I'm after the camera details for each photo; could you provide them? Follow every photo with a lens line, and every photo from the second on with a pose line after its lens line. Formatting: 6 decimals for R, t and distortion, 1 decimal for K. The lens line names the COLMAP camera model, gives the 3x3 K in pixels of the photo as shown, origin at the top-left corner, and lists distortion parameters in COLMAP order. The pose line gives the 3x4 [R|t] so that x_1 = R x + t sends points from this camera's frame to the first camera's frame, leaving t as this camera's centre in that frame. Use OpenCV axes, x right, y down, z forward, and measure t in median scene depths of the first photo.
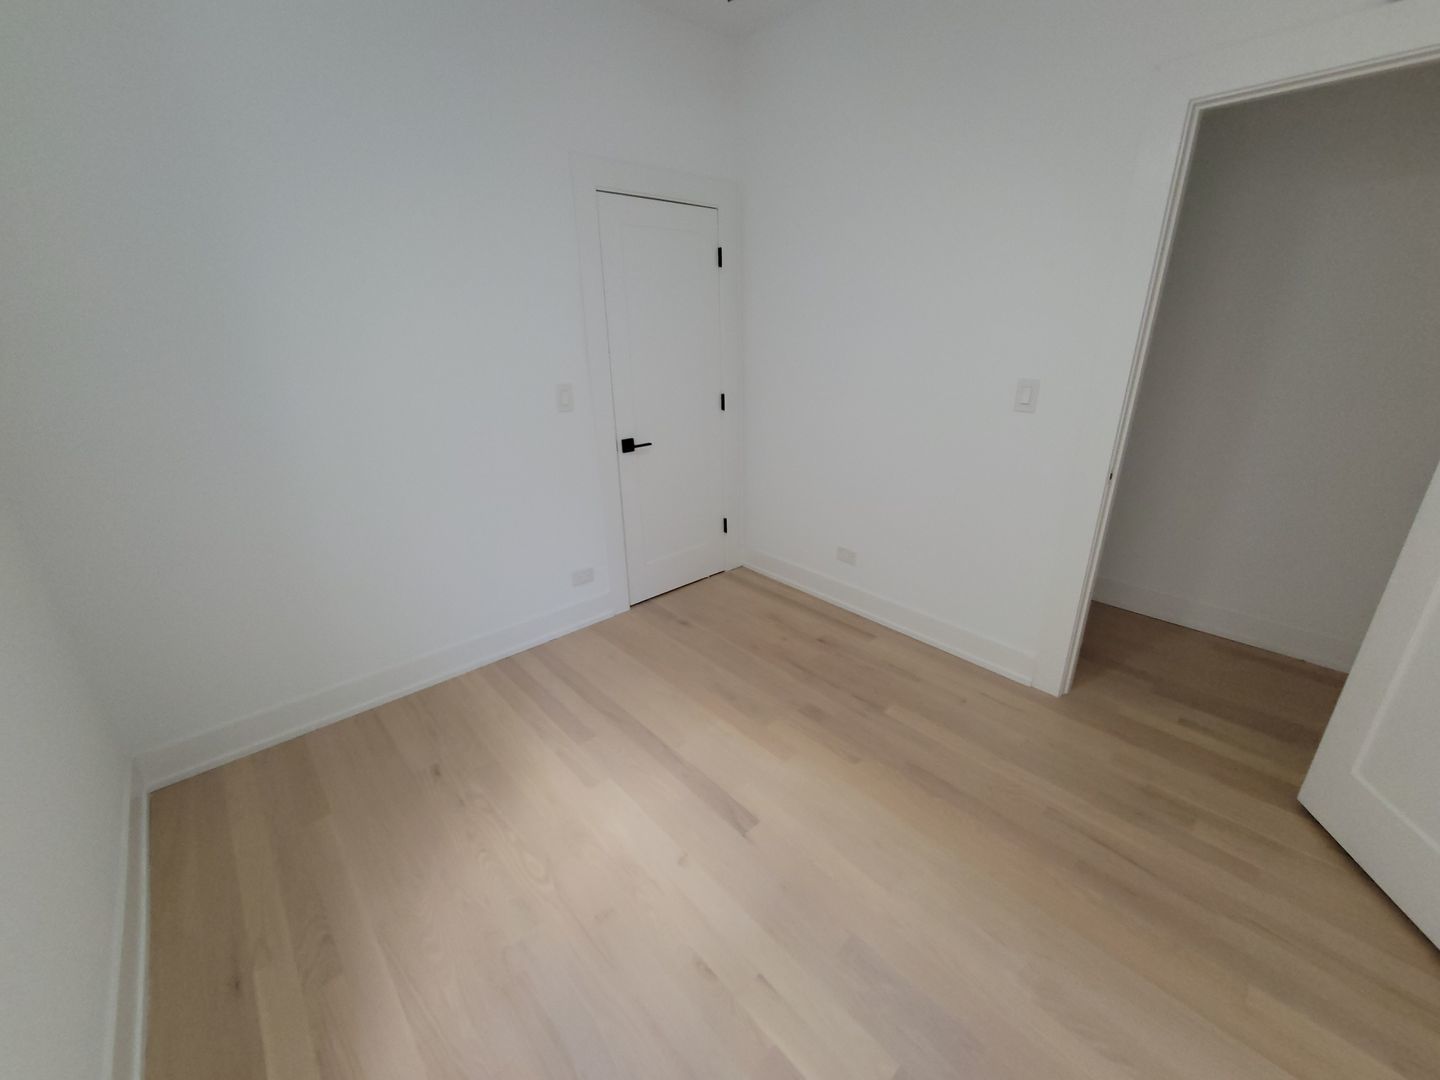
lens RADIAL K [[587.0, 0, 729.9], [0, 587.0, 544.9], [0, 0, 1]] dist [0.001711, 0.000049]
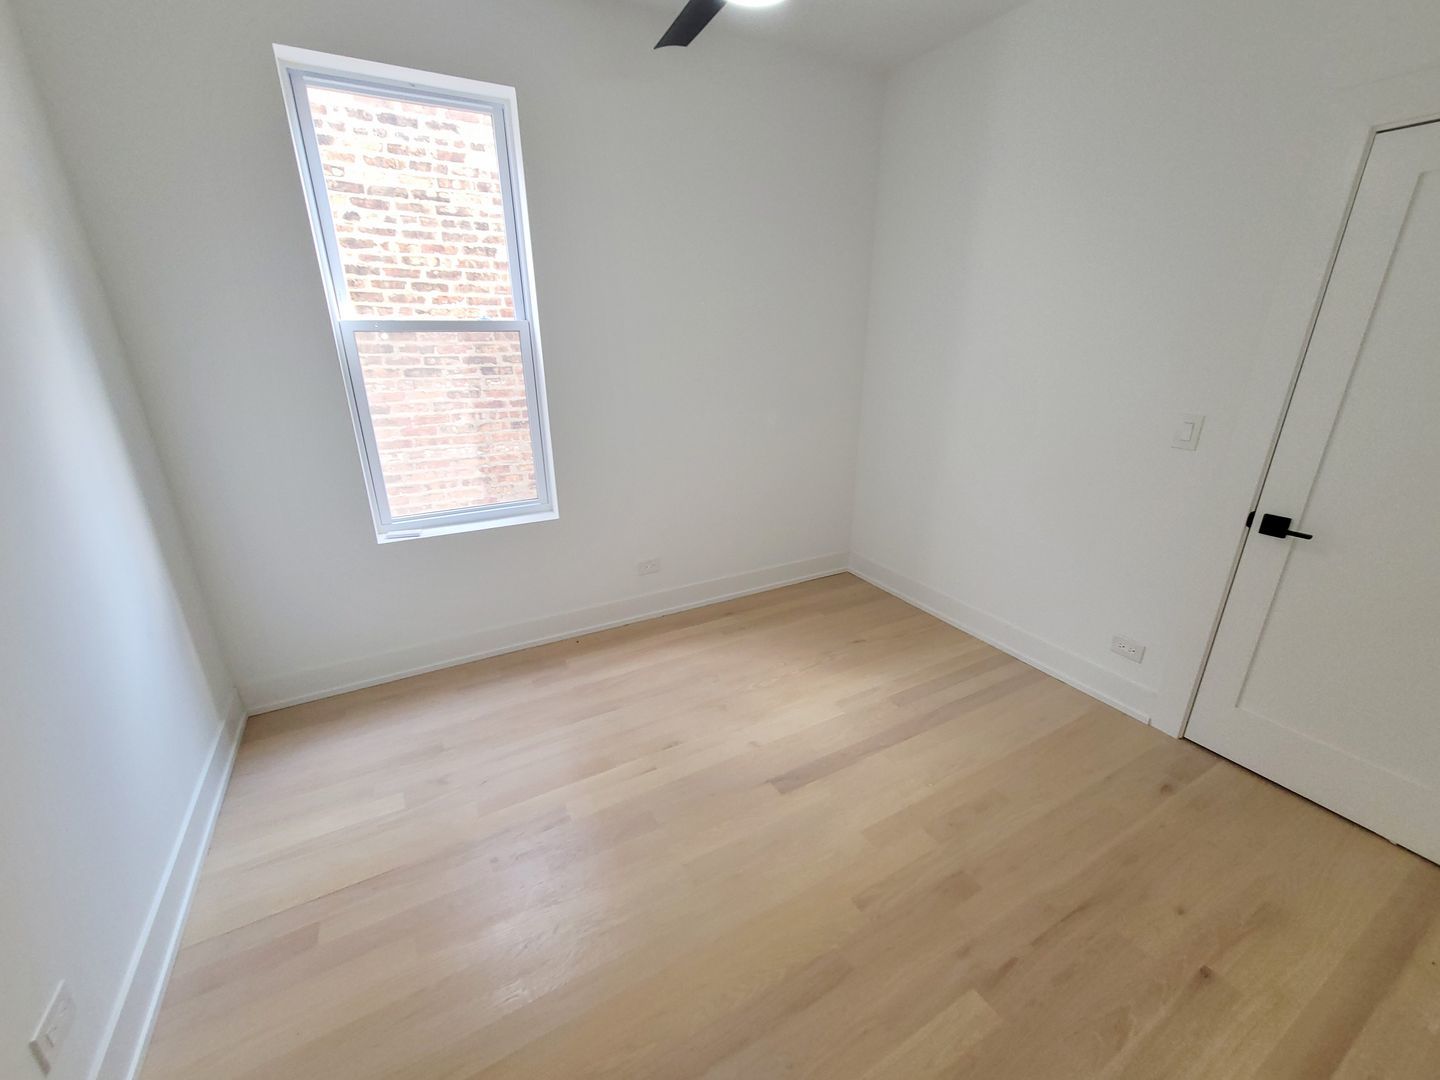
lens RADIAL K [[587.0, 0, 728.7], [0, 587.0, 541.1], [0, 0, 1]] dist [0.001711, 0.000049]
pose [[-0.227326, 0.338814, -0.912978, 0.703878], [-0.346429, 0.848058, 0.400980, -0.256238], [0.910115, 0.407435, -0.075410, 0.620371]]
